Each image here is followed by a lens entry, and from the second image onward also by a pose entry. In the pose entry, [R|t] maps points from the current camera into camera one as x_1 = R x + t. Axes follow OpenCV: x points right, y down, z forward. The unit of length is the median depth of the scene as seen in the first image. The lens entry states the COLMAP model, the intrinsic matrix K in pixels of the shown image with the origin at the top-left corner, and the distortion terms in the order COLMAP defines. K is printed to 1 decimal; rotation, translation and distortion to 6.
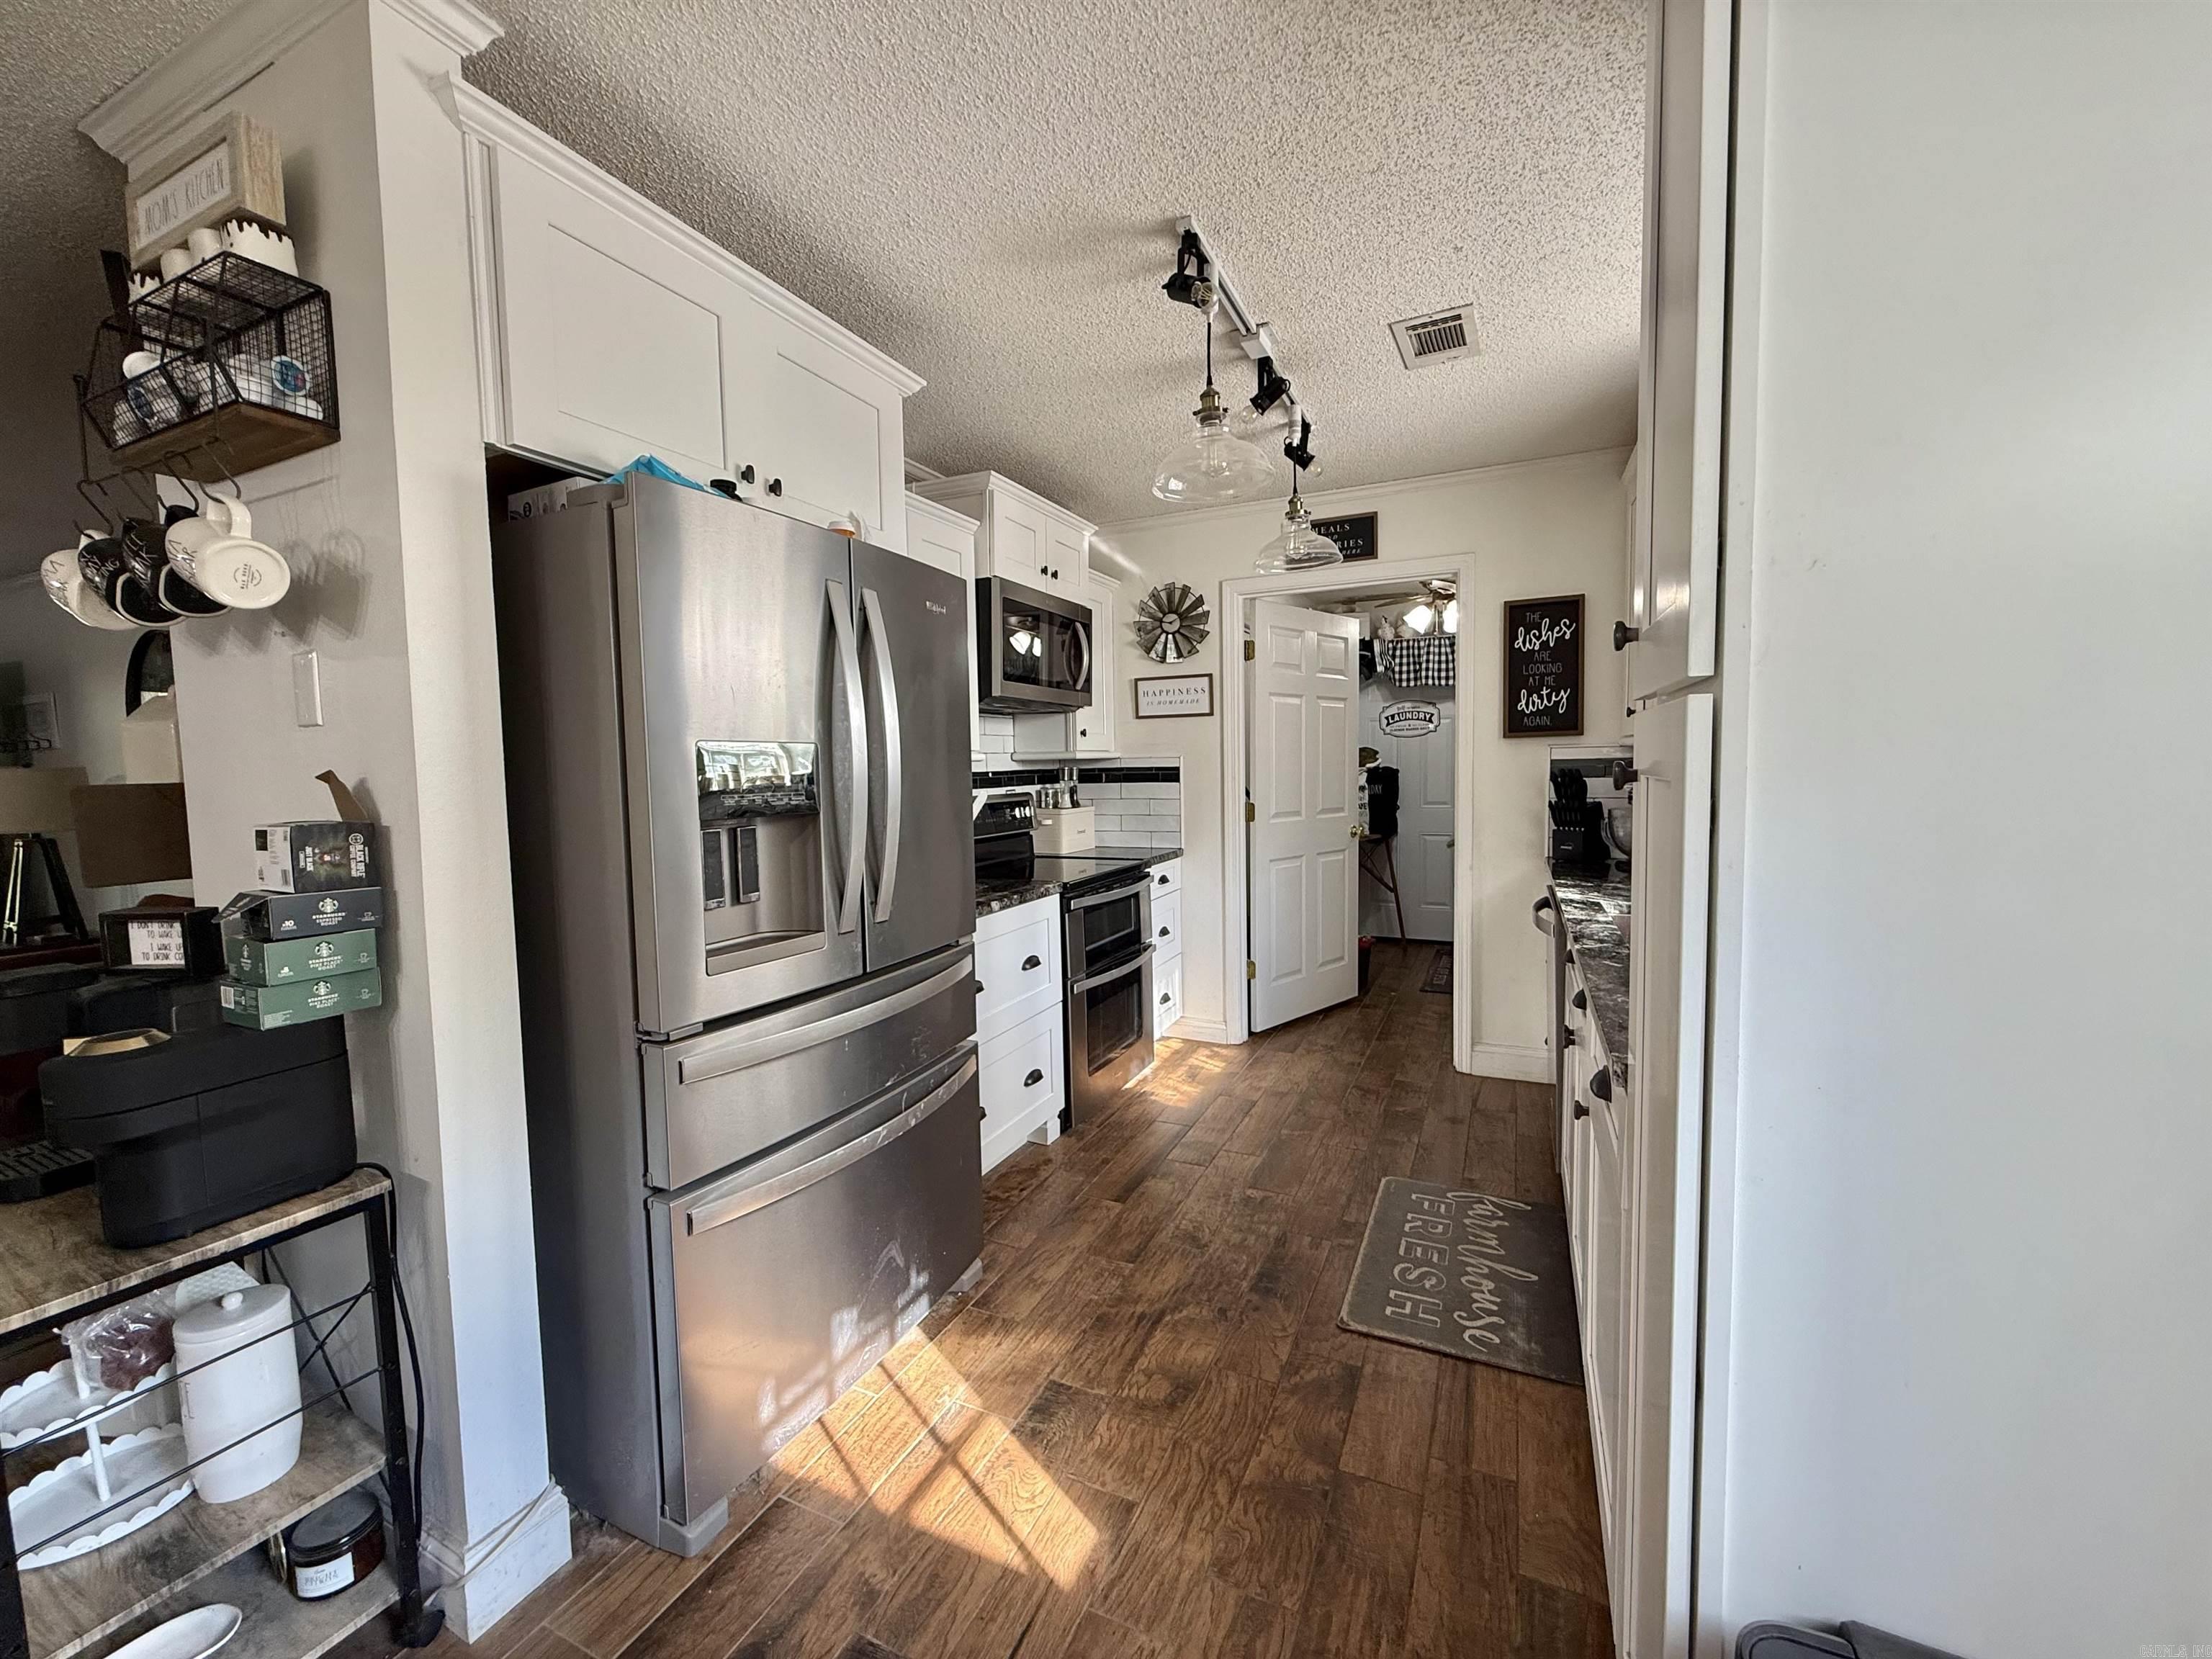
lens RADIAL K [[882.8, 0, 1096.2], [0, 882.8, 828.4], [0, 0, 1]] dist [0.000271, 0.000113]
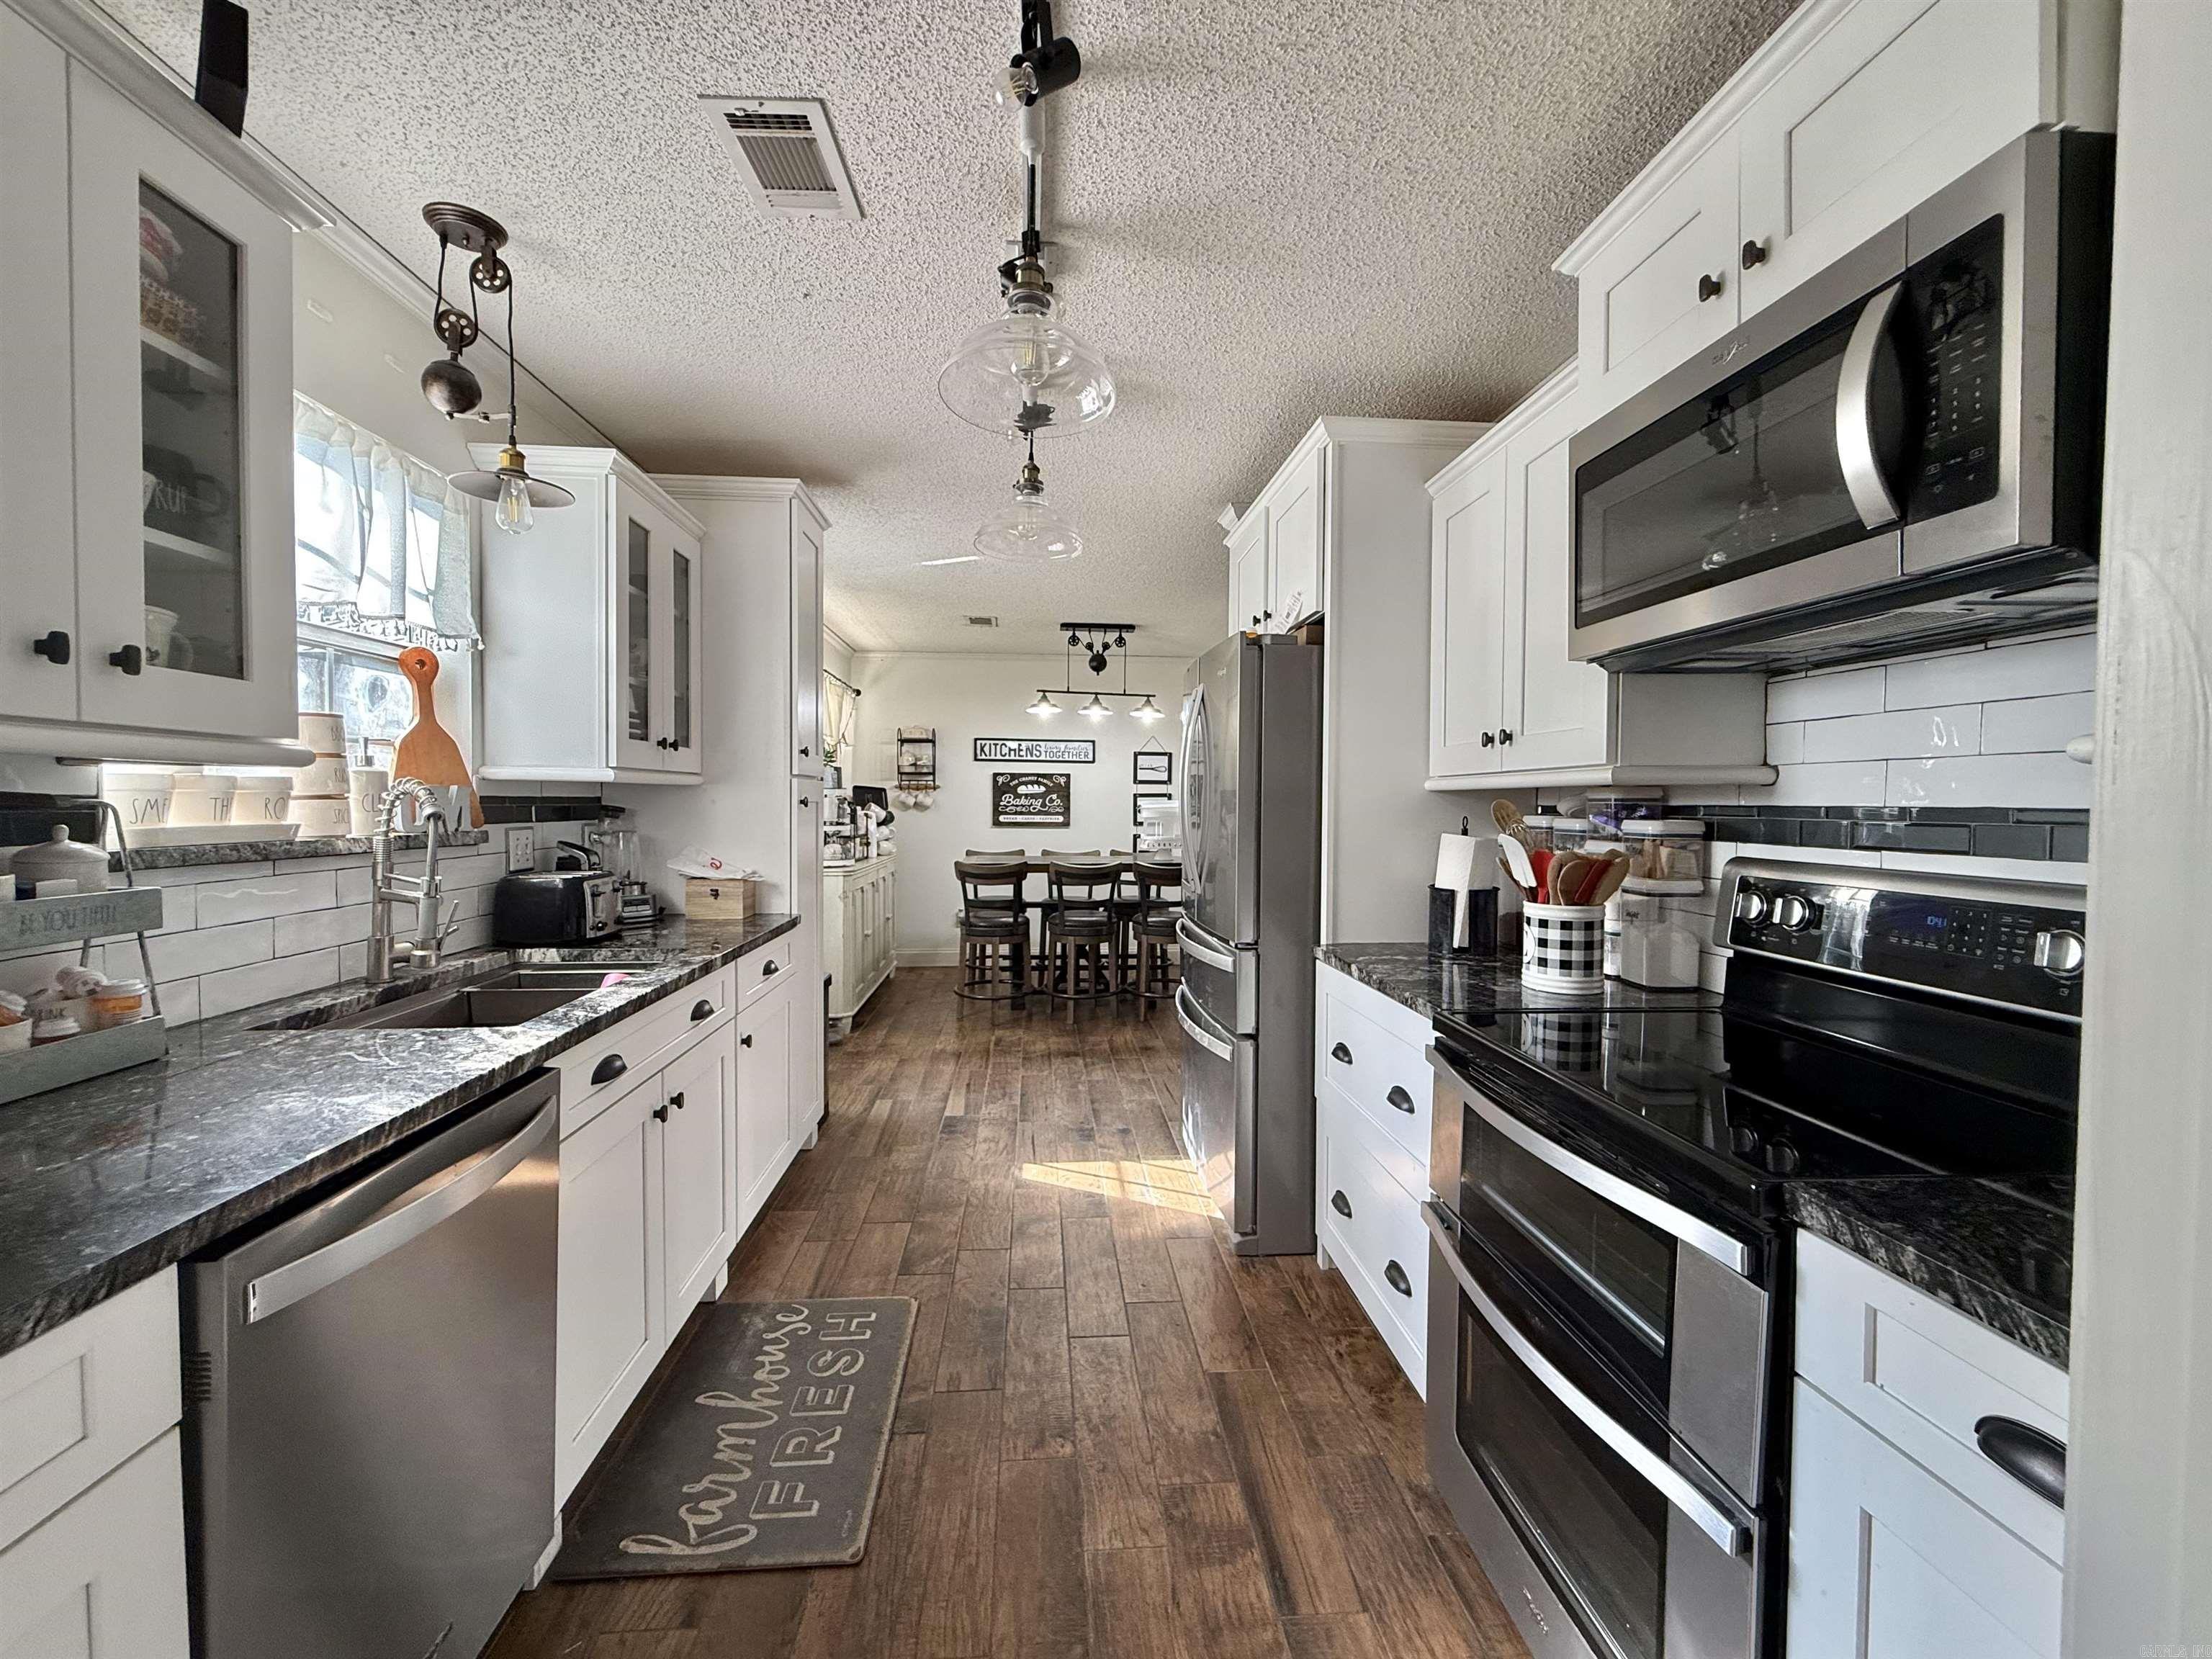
lens RADIAL K [[882.8, 0, 1102.0], [0, 882.8, 837.4], [0, 0, 1]] dist [0.000271, 0.000113]
pose [[-0.866994, 0.034045, -0.497155, 0.535302], [-0.025311, 0.993367, 0.112166, -0.130484], [0.497676, 0.109831, -0.860381, 1.769365]]
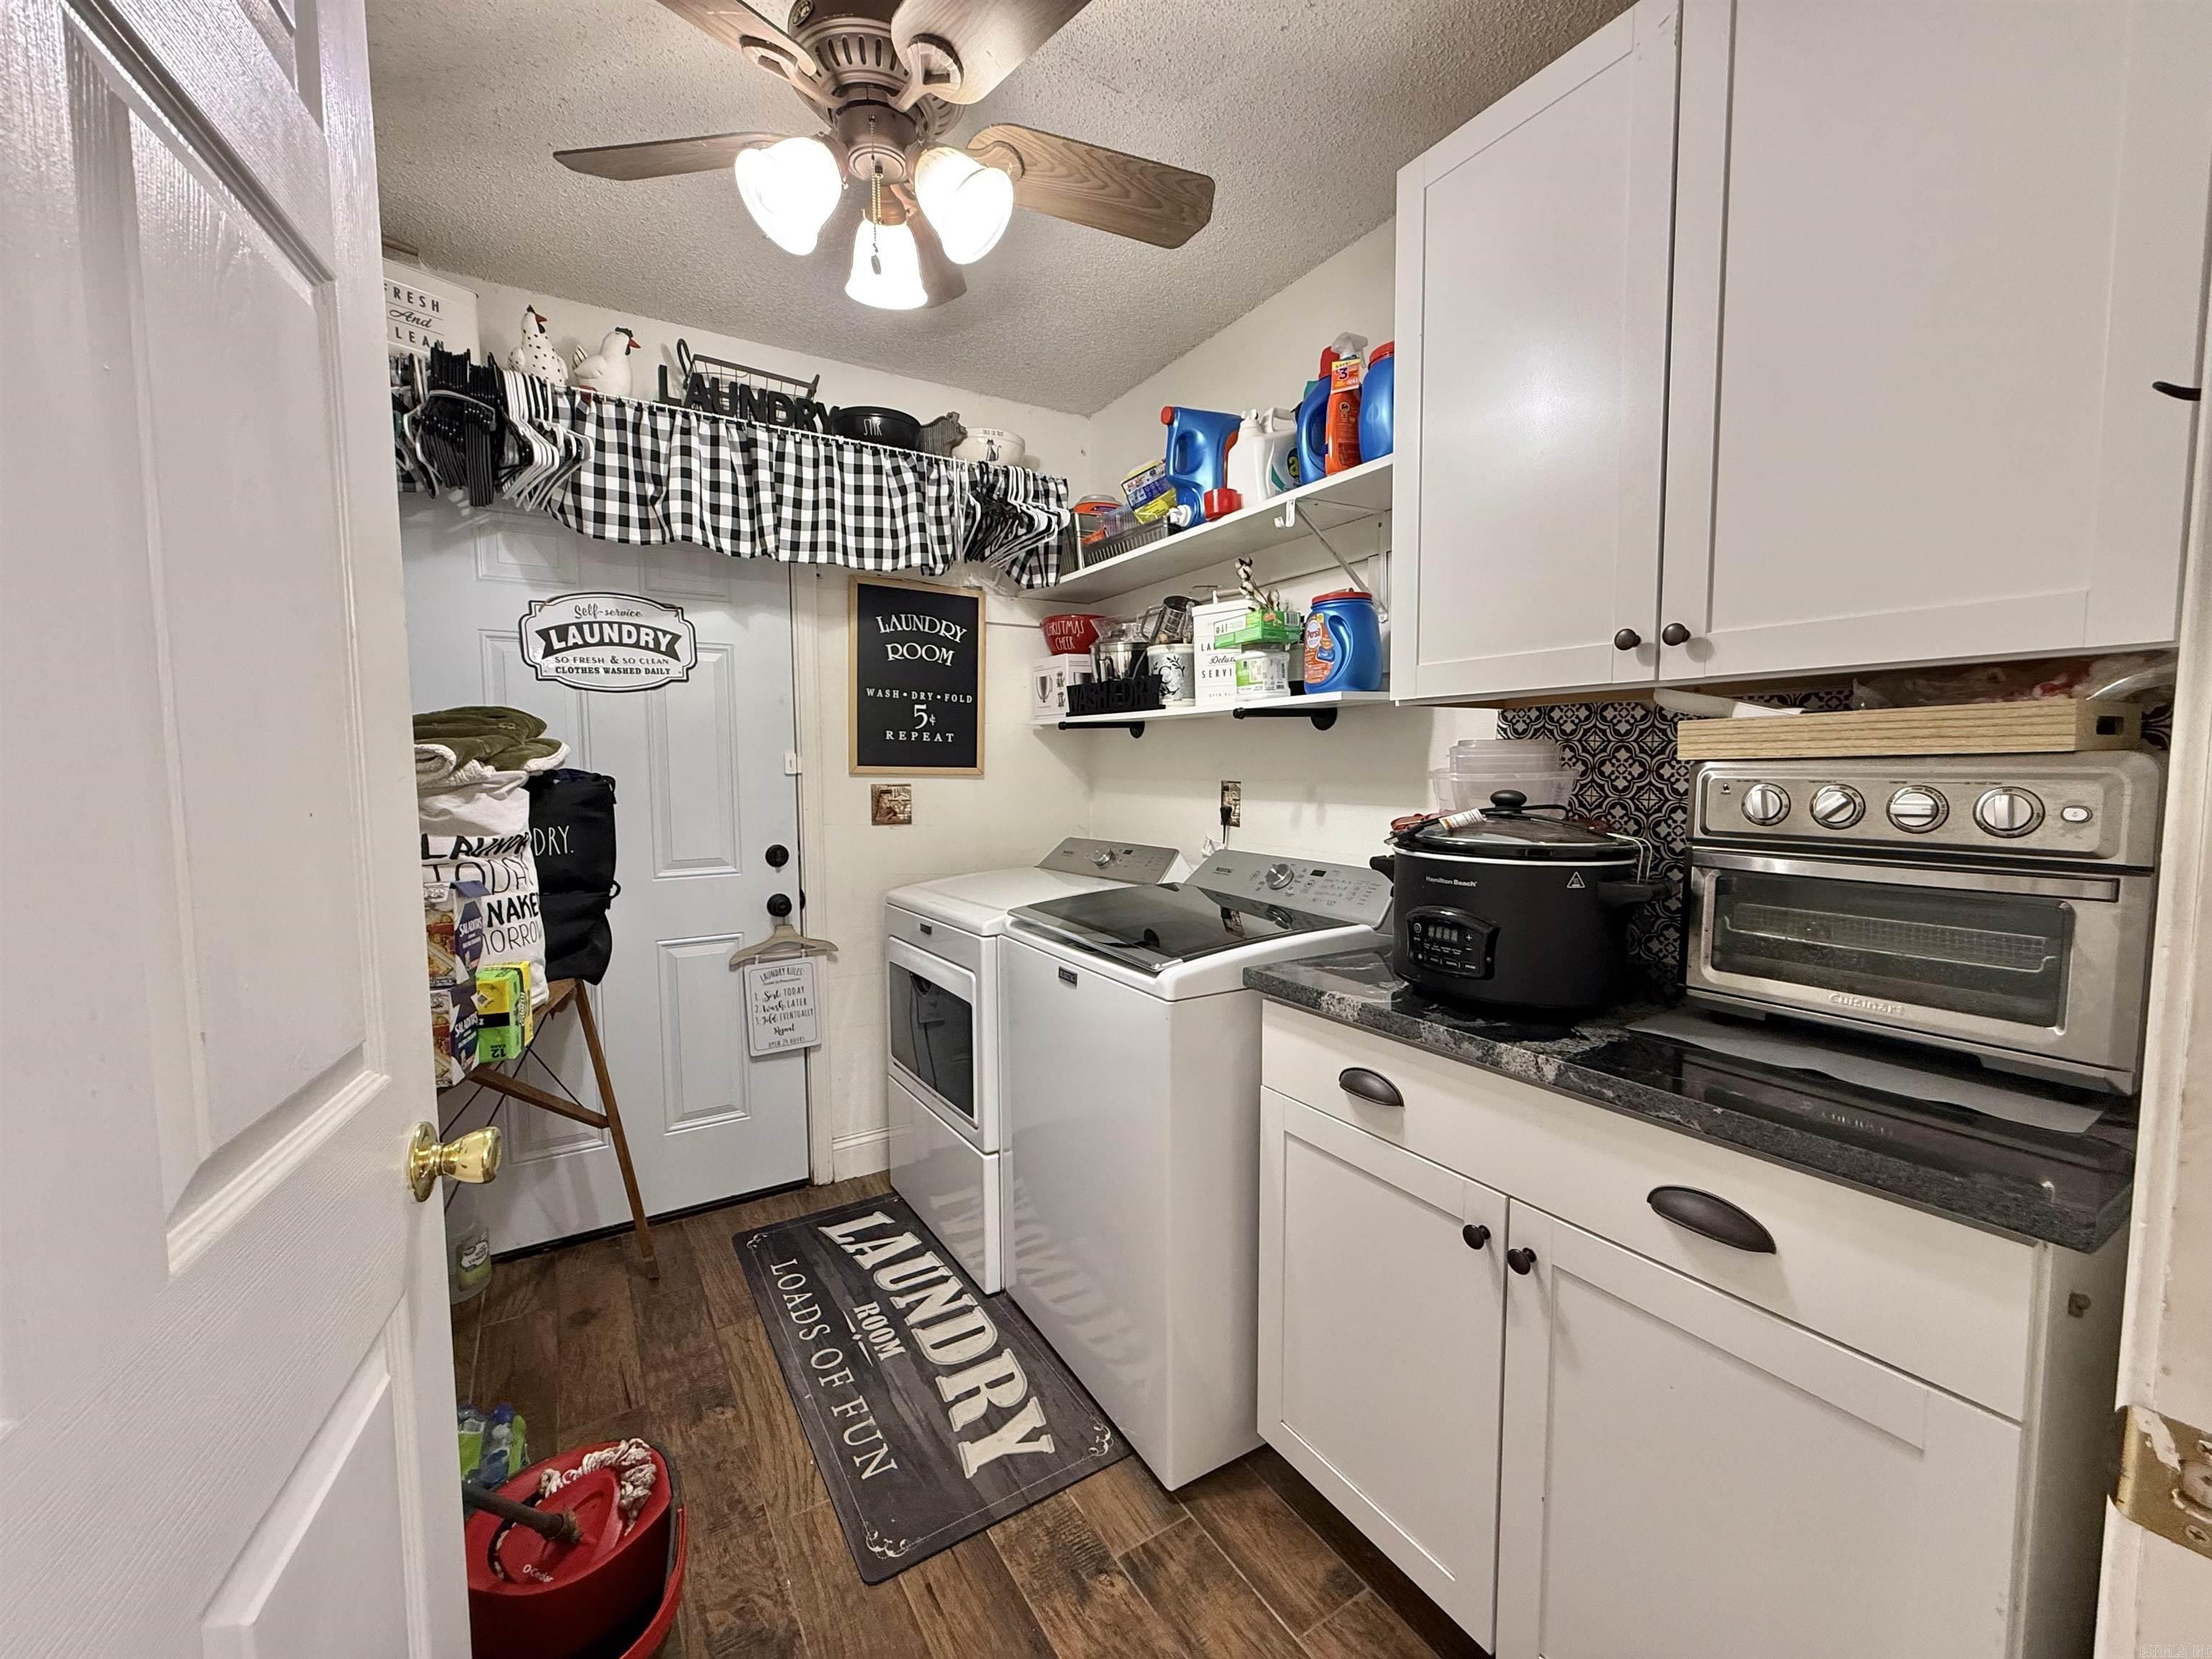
lens RADIAL K [[882.8, 0, 1103.9], [0, 882.8, 824.5], [0, 0, 1]] dist [0.000271, 0.000113]
pose [[0.535510, -0.046680, 0.843238, 0.396006], [0.058674, 0.998115, 0.017992, -0.111888], [-0.842488, 0.039842, 0.537239, 1.671614]]
